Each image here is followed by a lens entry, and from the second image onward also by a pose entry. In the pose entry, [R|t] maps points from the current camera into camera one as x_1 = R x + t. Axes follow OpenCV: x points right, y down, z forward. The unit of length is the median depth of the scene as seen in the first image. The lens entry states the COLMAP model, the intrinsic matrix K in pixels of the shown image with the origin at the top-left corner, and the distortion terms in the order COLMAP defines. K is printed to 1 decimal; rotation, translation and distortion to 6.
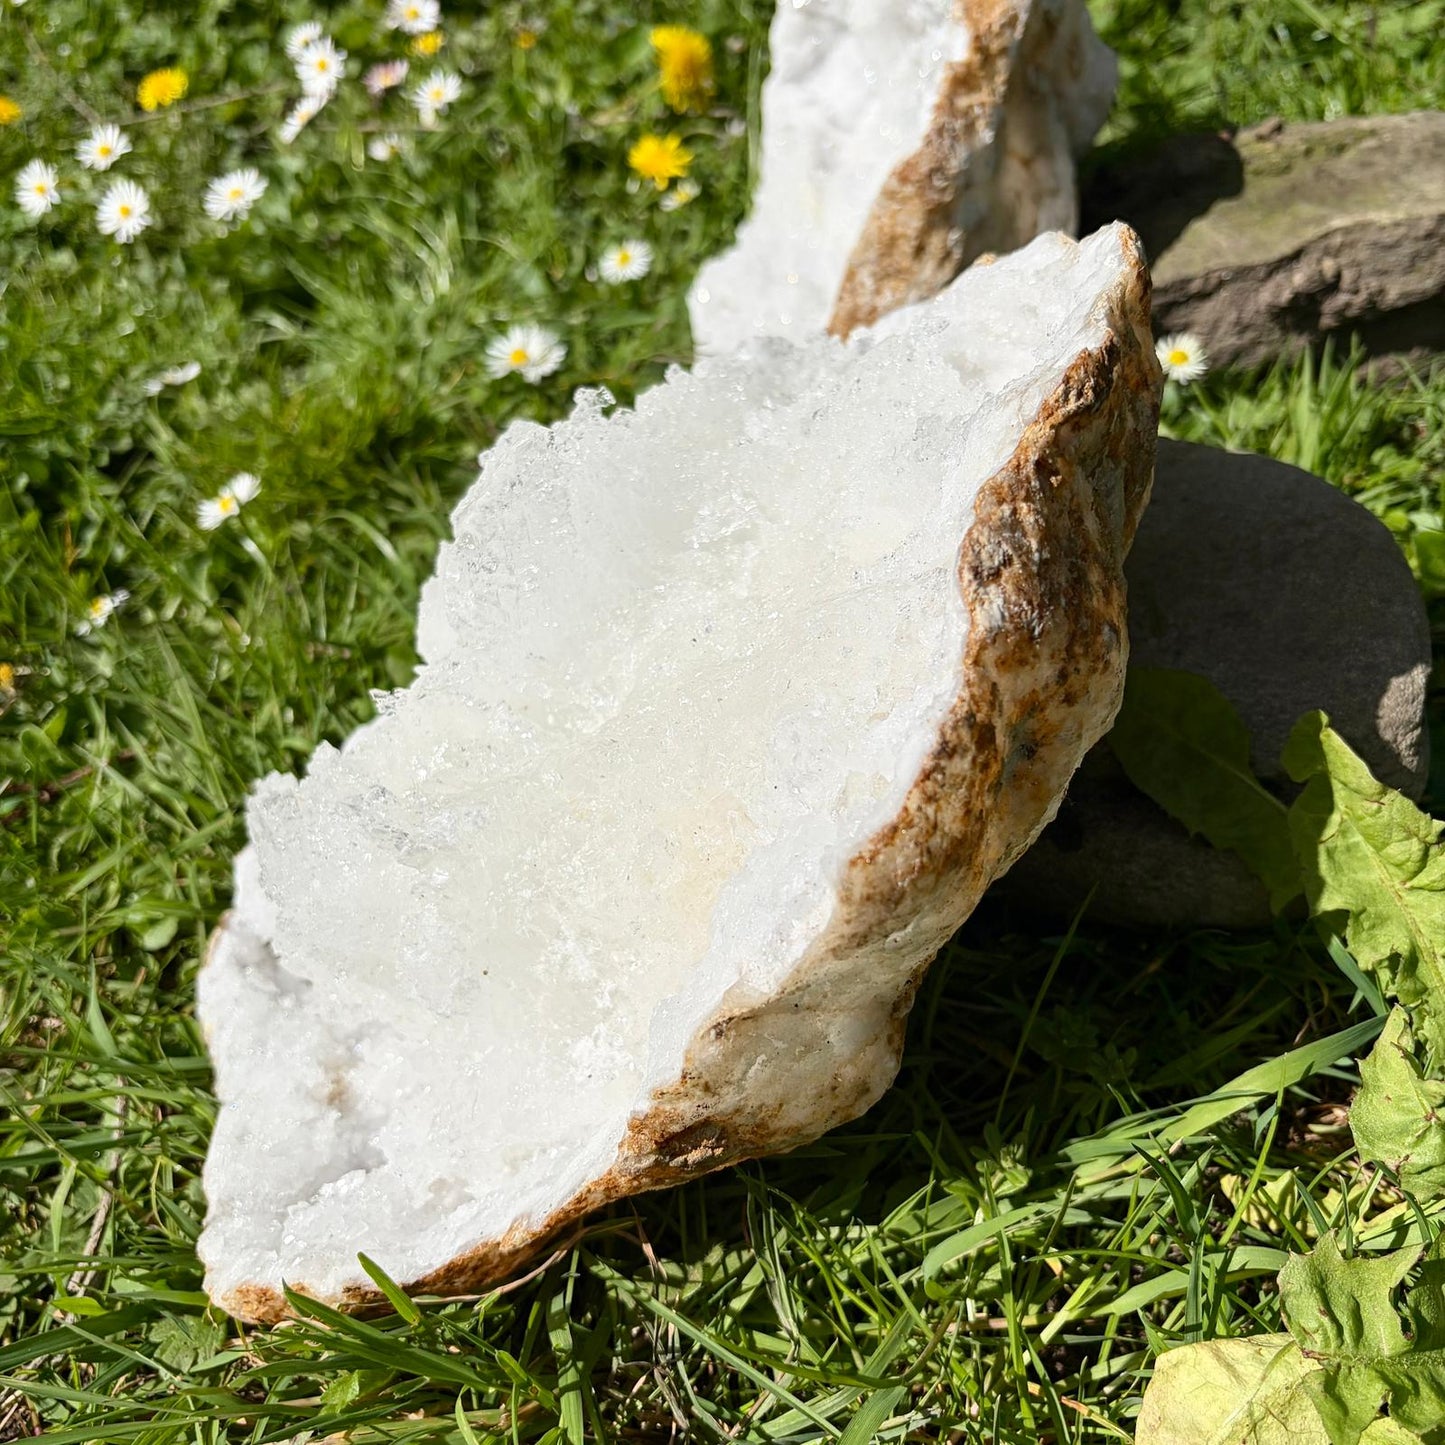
lens RADIAL K [[1583.3, 0, 722.5], [0, 1583.3, 722.5], [0, 0, 1]] dist [0.004473, -0.058554]
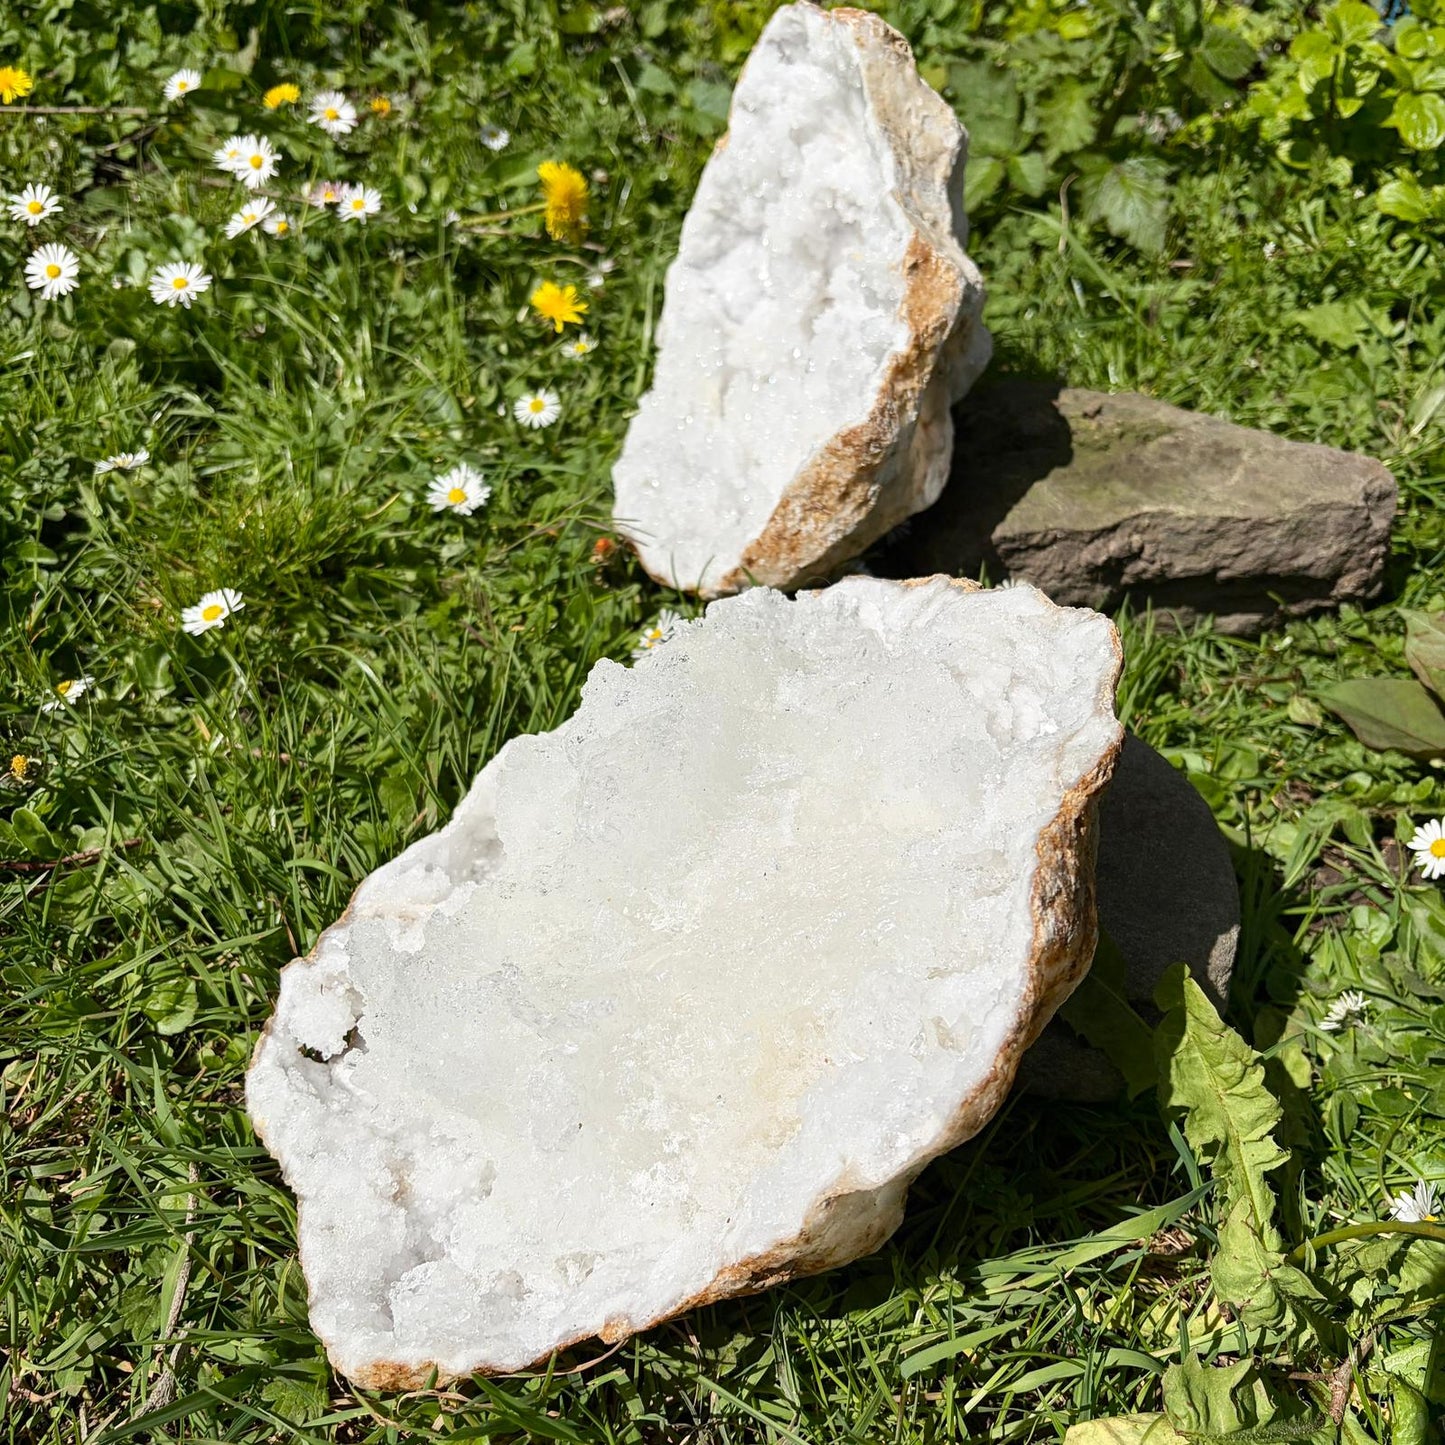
lens RADIAL K [[1556.4, 0, 719.4], [0, 1556.4, 732.0], [0, 0, 1]] dist [-0.019619, 0.017464]
pose [[0.965403, 0.109355, 0.236724, -0.326462], [-0.113030, 0.993590, 0.001963, -0.147757], [-0.234992, -0.028652, 0.971575, -0.211514]]
